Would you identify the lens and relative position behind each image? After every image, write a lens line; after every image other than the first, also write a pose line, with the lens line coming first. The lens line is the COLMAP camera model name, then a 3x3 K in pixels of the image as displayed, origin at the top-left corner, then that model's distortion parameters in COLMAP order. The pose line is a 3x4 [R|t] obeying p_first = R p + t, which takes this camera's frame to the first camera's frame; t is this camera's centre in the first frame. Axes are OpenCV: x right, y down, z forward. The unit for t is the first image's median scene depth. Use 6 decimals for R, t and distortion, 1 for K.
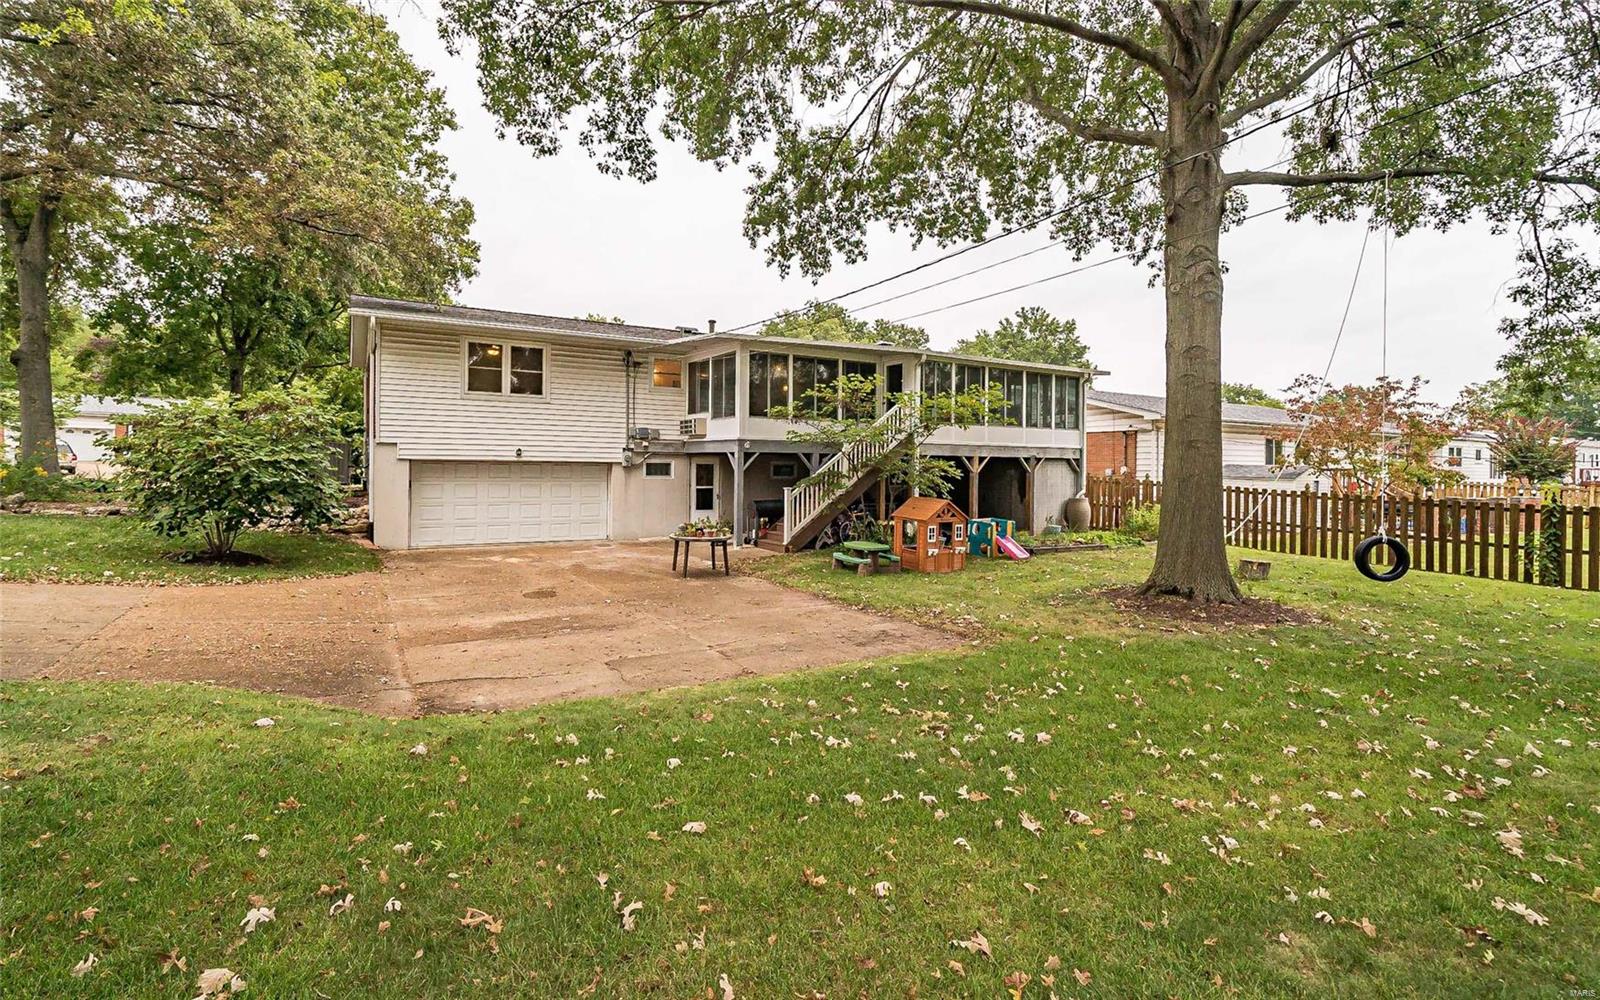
lens RADIAL K [[748.9, 0, 822.4], [0, 748.9, 460.4], [0, 0, 1]] dist [-0.002298, 0.000801]
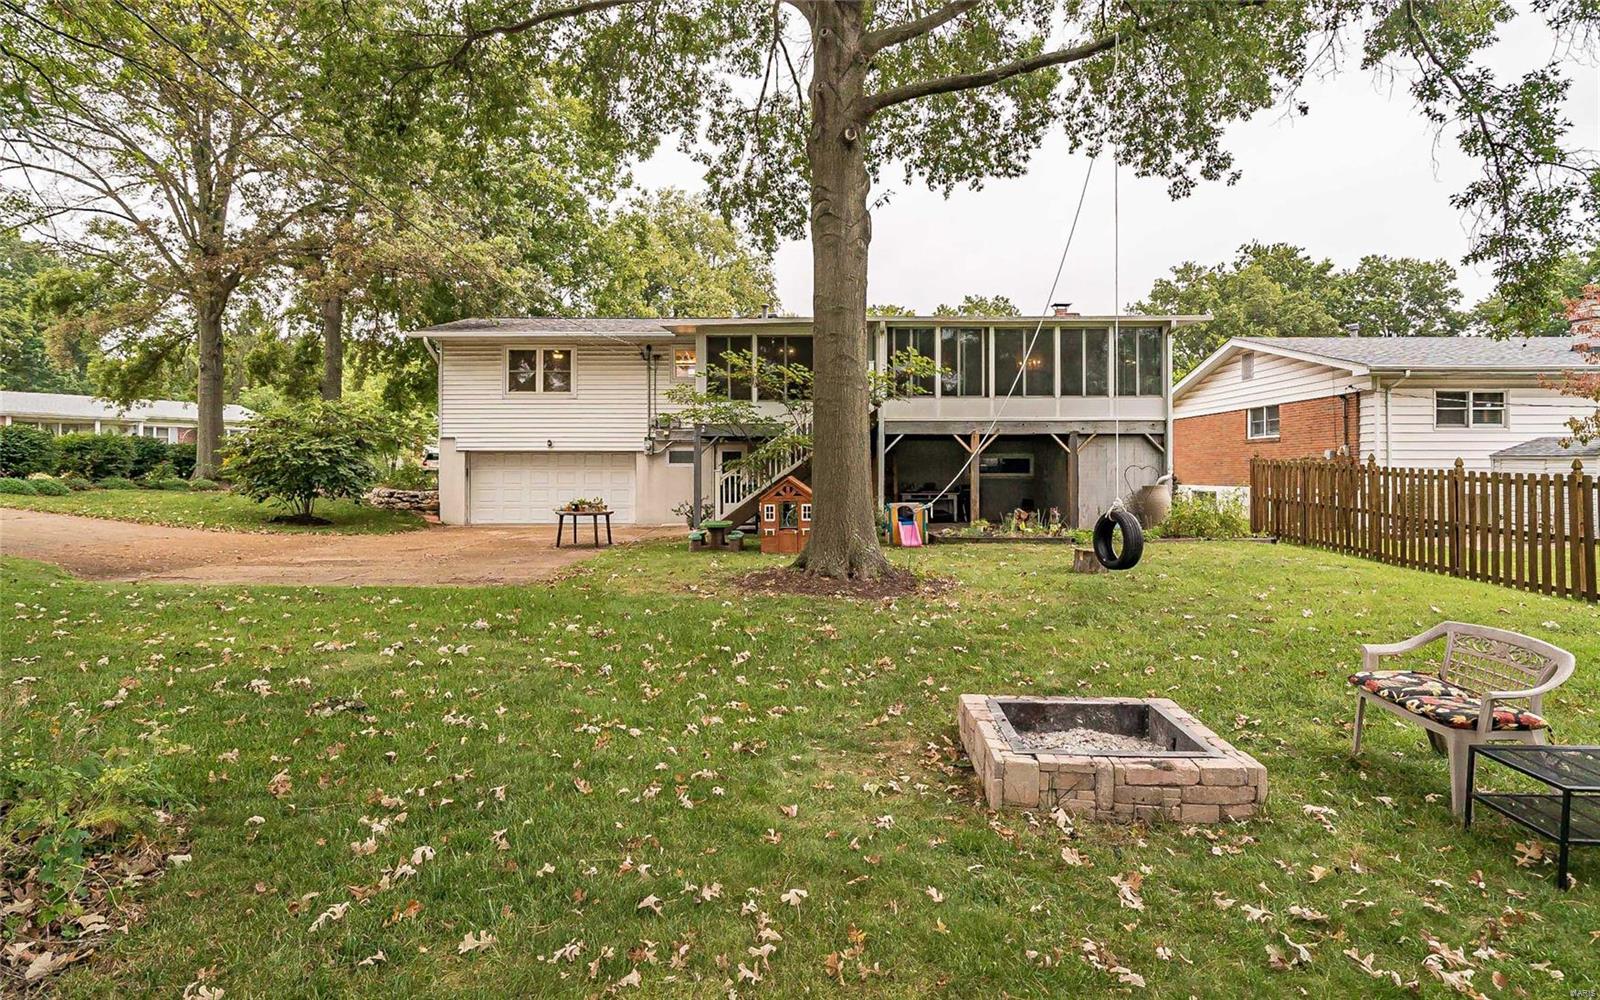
lens RADIAL K [[941.5, 0, 863.2], [0, 941.5, 460.9], [0, 0, 1]] dist [-0.000738, -0.000818]
pose [[0.856045, -0.020182, -0.516507, 0.673058], [0.016092, 0.999794, -0.012395, 0.037737], [0.516651, 0.002299, 0.856193, 0.023014]]
